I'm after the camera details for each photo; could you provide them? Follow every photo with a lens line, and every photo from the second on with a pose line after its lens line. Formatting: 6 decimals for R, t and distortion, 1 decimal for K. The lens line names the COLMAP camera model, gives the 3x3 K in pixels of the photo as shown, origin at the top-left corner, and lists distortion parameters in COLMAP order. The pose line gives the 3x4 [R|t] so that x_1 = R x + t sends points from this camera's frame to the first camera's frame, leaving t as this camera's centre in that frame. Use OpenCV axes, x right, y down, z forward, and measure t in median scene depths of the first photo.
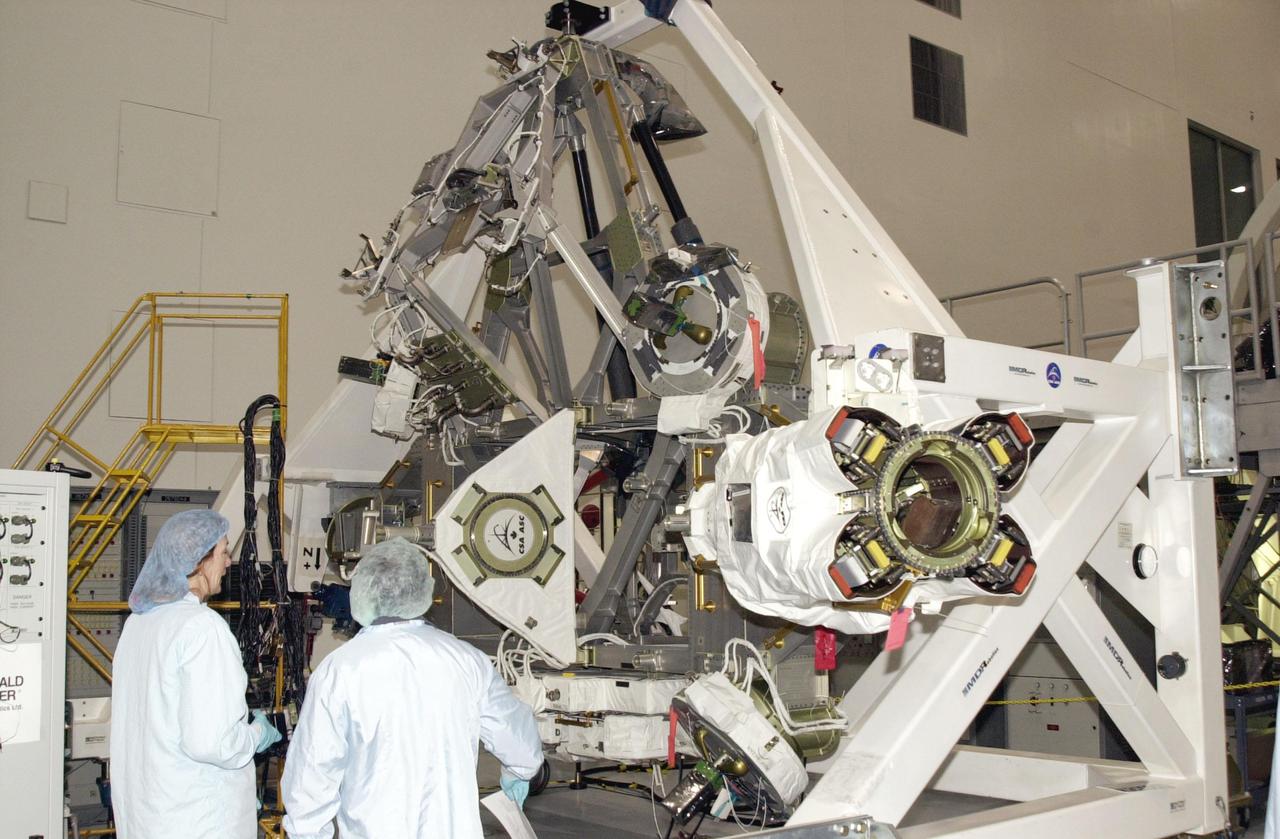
lens RADIAL K [[1332.7, 0, 640.0], [0, 1332.7, 419.5], [0, 0, 1]] dist [-0.089413, 0.001658]
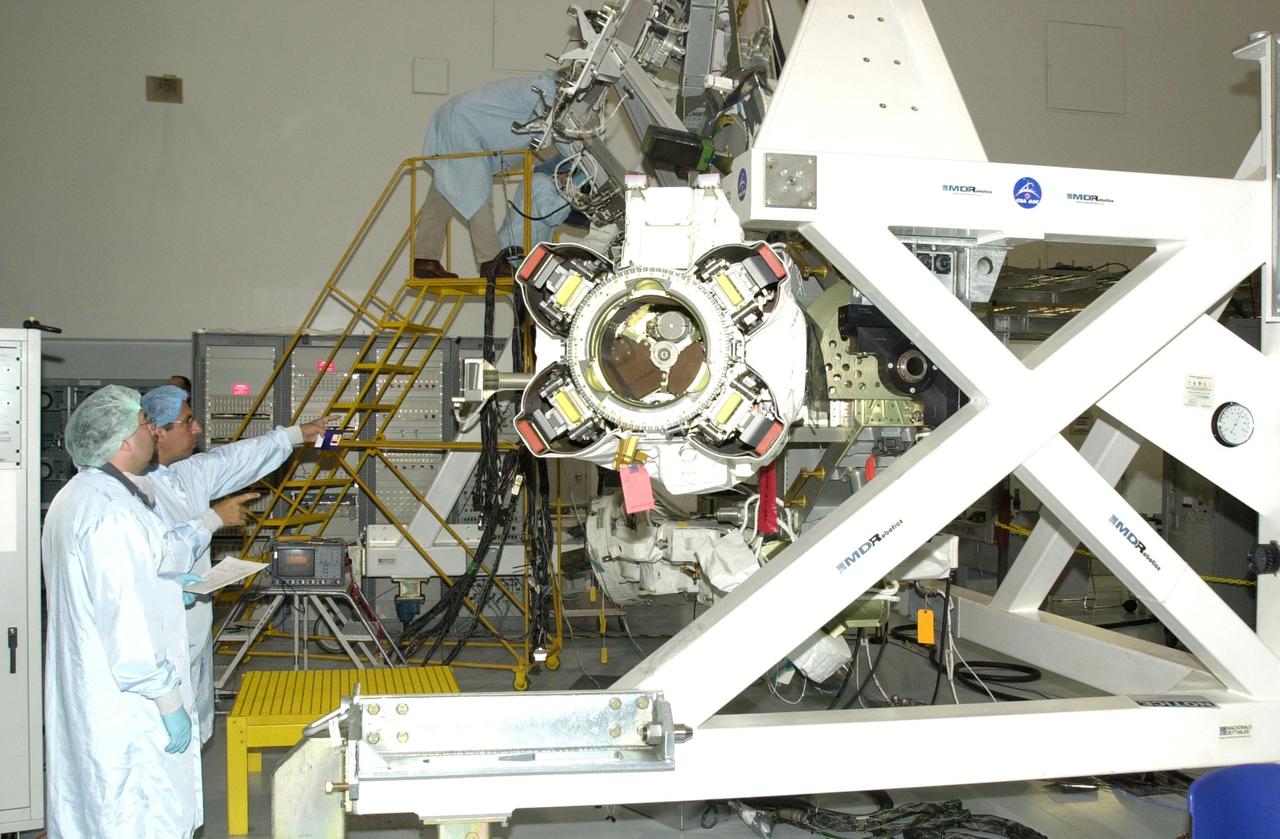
lens RADIAL K [[1332.7, 0, 640.0], [0, 1332.7, 419.5], [0, 0, 1]] dist [-0.089413, 0.001658]
pose [[0.888019, 0.021148, -0.459320, 0.418874], [0.032617, 0.993528, 0.108805, 0.007723], [0.458648, -0.111602, 0.881582, 0.140810]]
